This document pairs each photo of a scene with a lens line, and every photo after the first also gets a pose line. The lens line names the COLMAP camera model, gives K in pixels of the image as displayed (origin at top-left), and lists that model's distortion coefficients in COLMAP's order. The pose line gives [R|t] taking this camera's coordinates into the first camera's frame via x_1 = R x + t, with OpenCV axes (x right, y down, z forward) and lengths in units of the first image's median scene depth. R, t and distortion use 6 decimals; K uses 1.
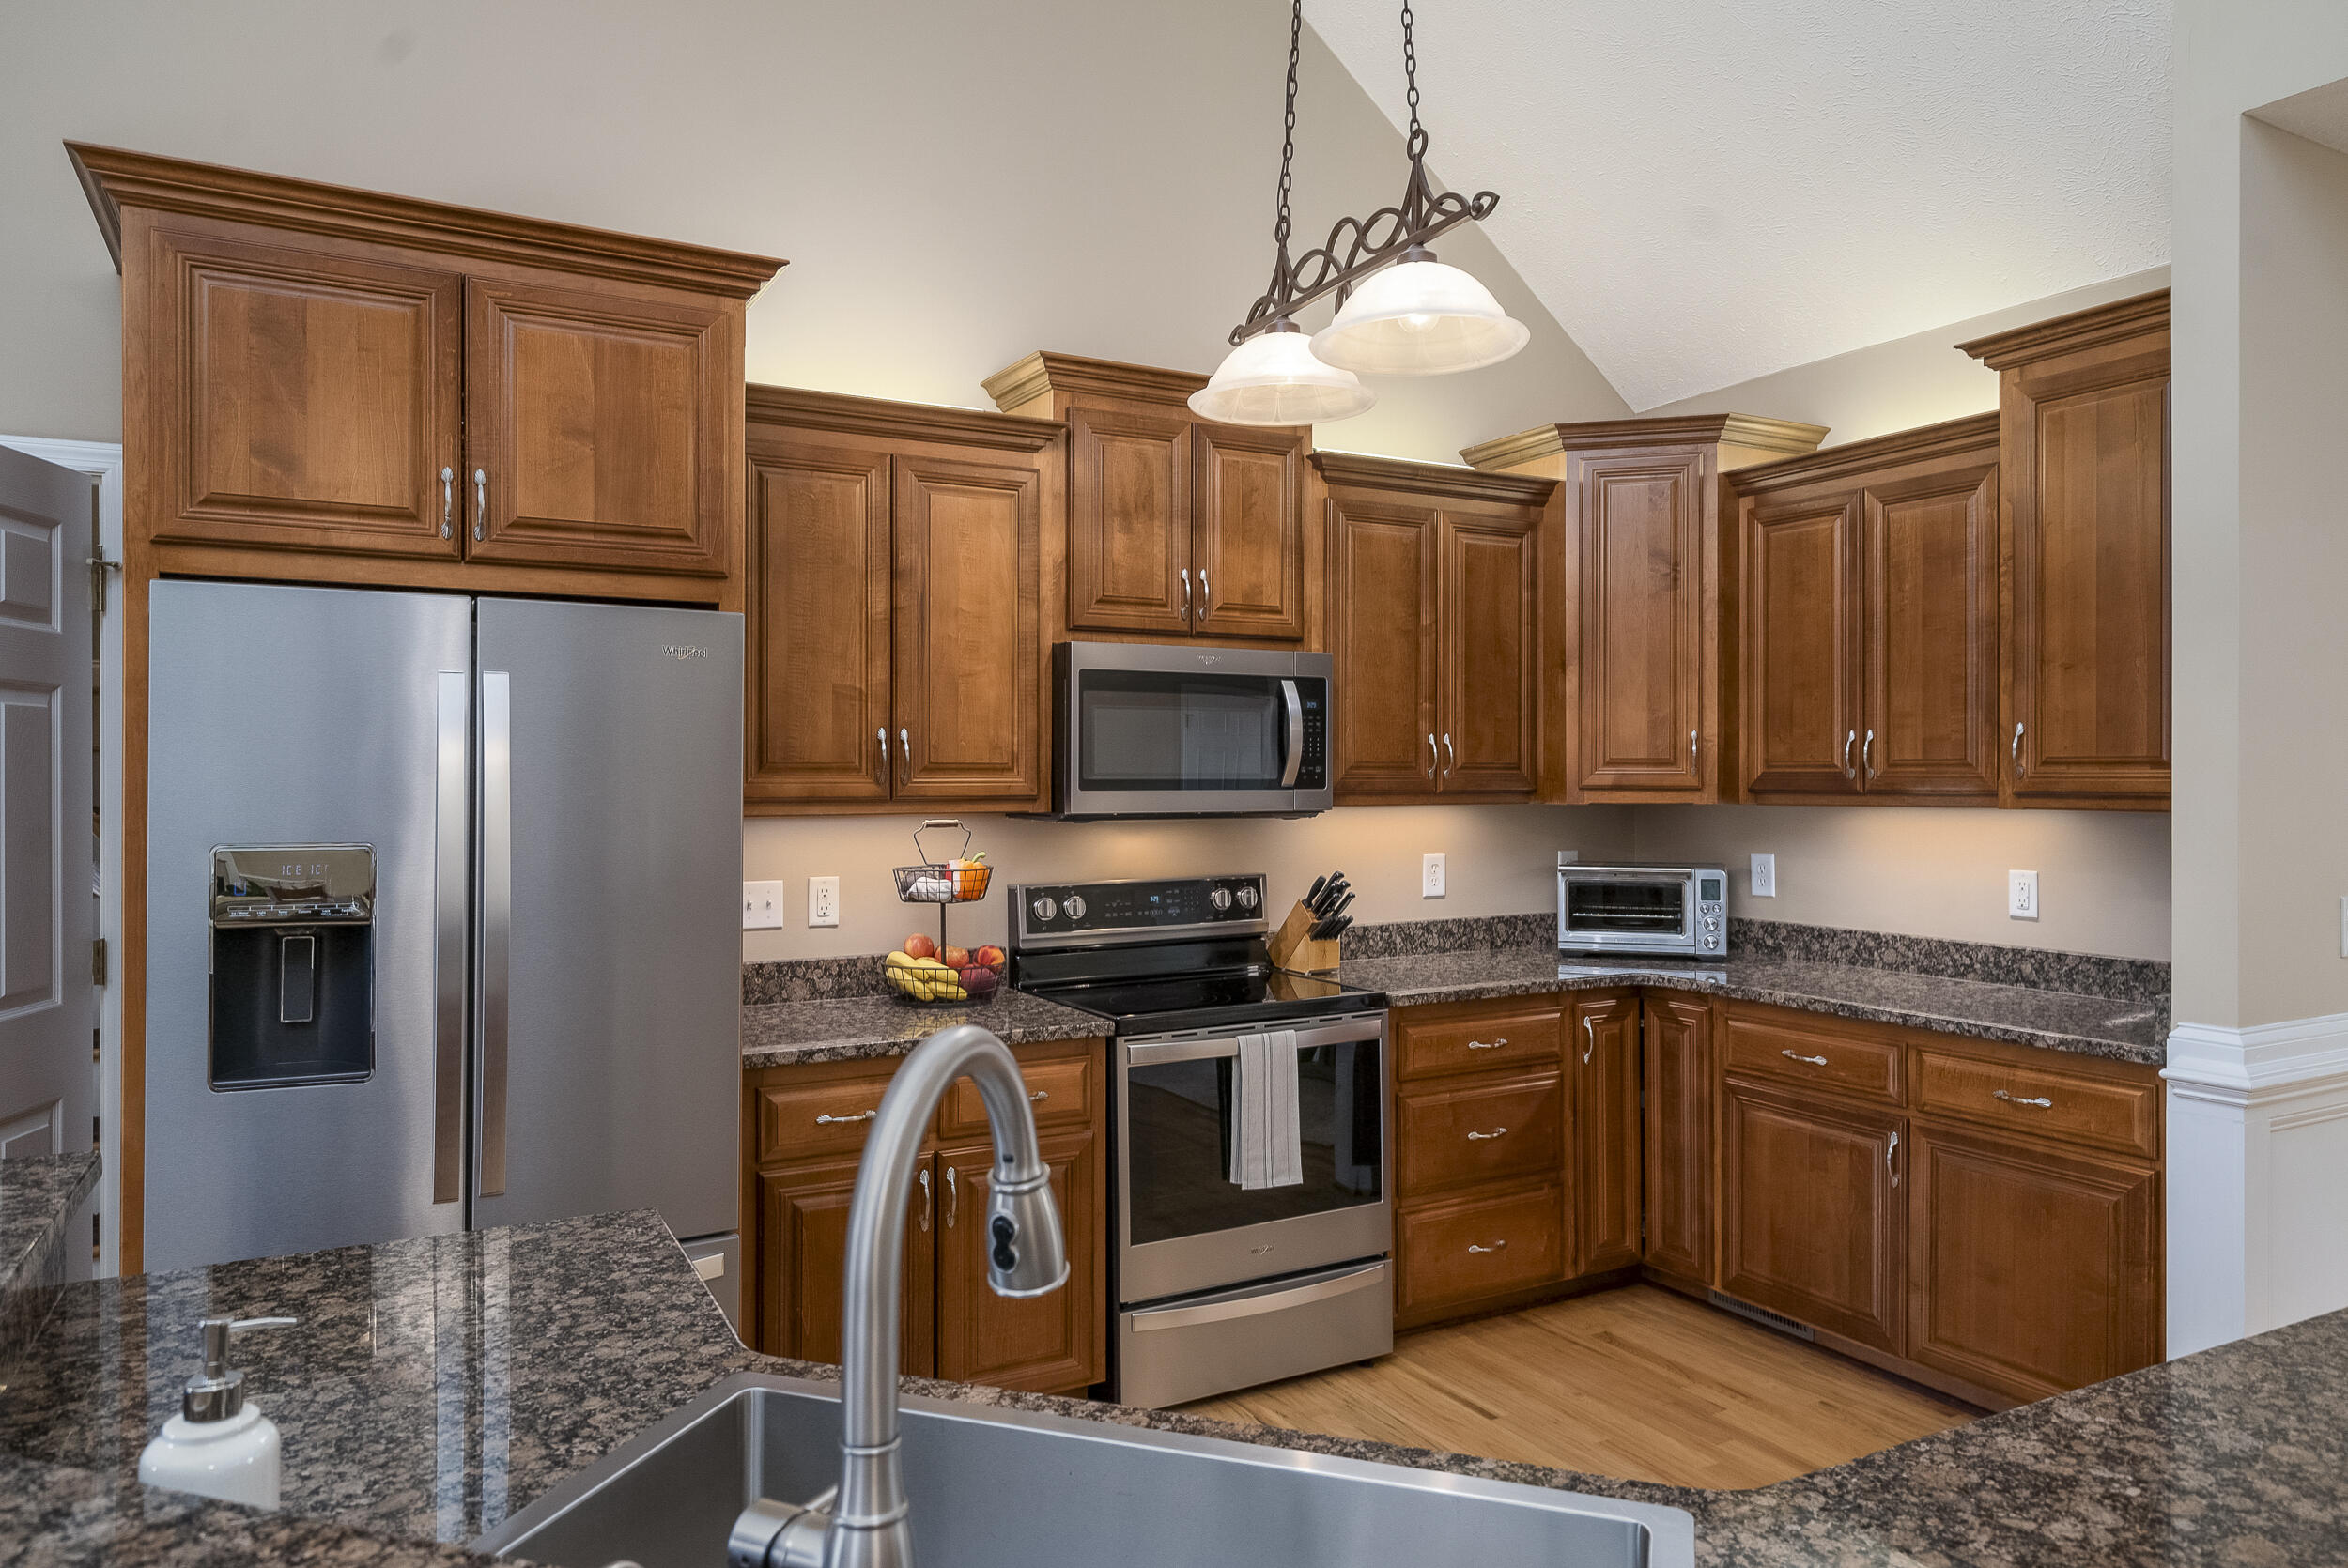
lens RADIAL K [[1526.4, 0, 1163.2], [0, 1526.4, 772.3], [0, 0, 1]] dist [0.008491, -0.002039]
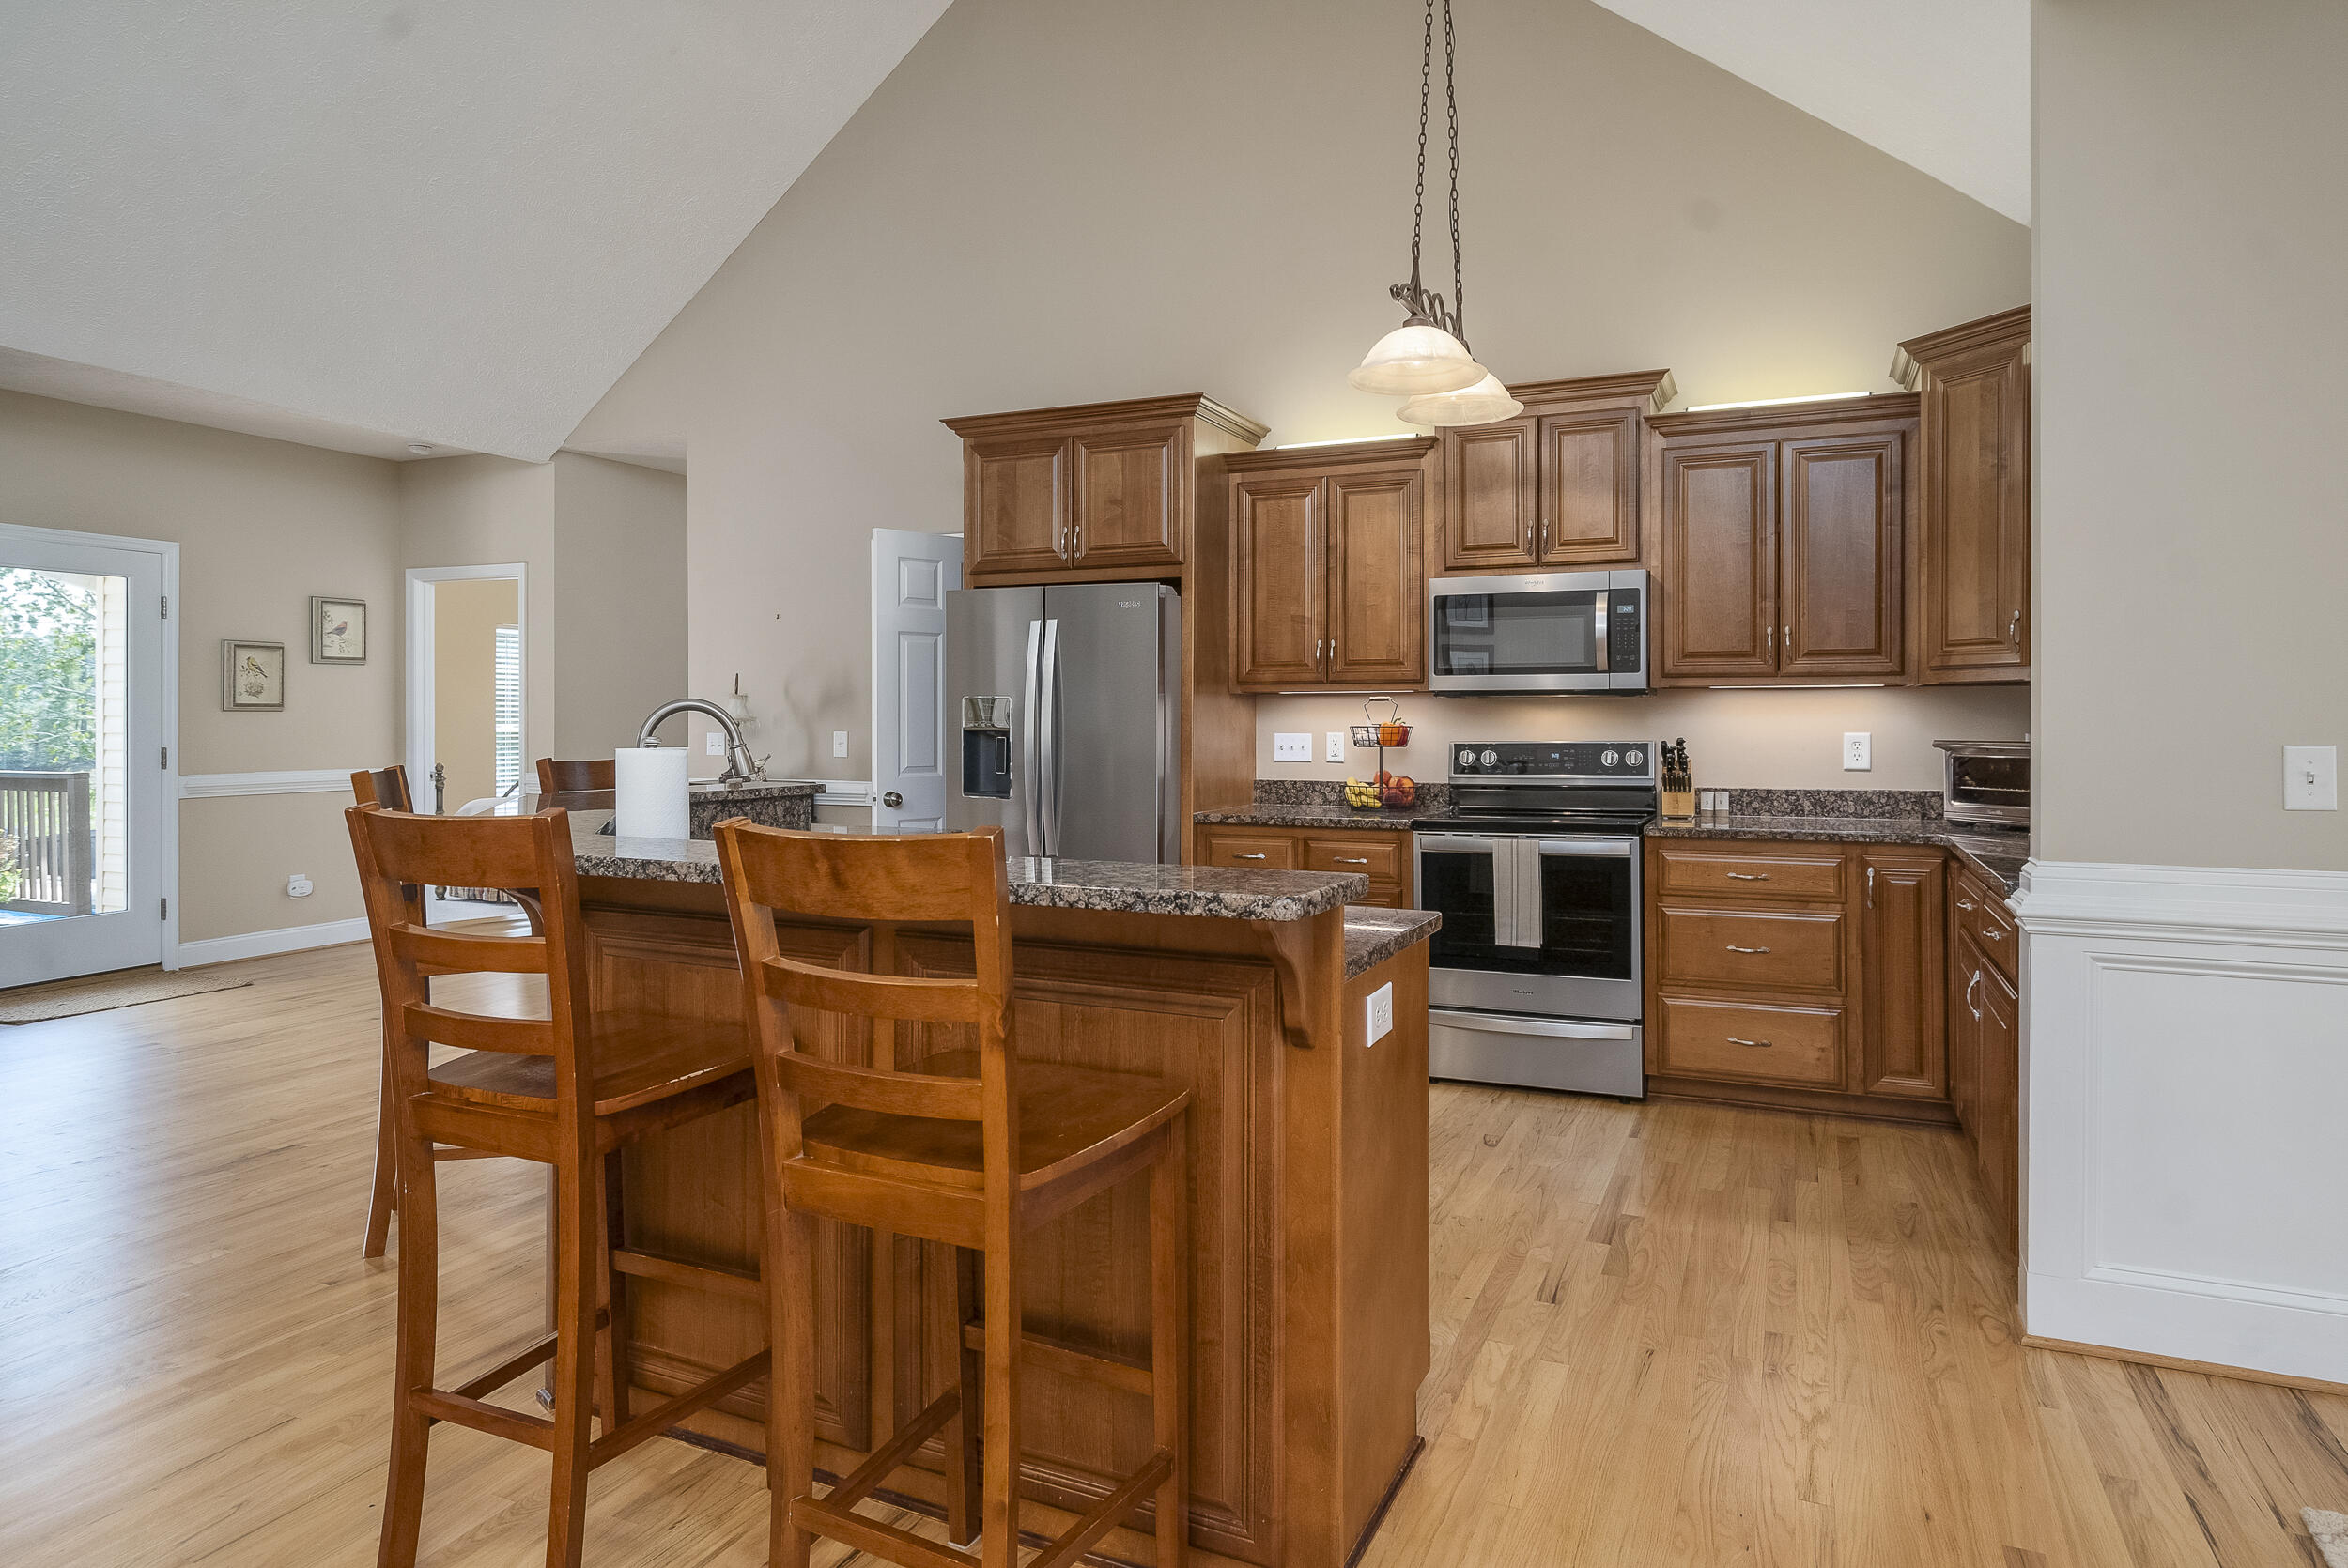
lens RADIAL K [[1382.6, 0, 1177.6], [0, 1382.6, 734.5], [0, 0, 1]] dist [0.006179, 0.000513]
pose [[0.596941, 0.006996, -0.802254, 0.844525], [0.000529, 0.999958, 0.009114, 0.054490], [0.802285, -0.005865, 0.596913, -0.032528]]
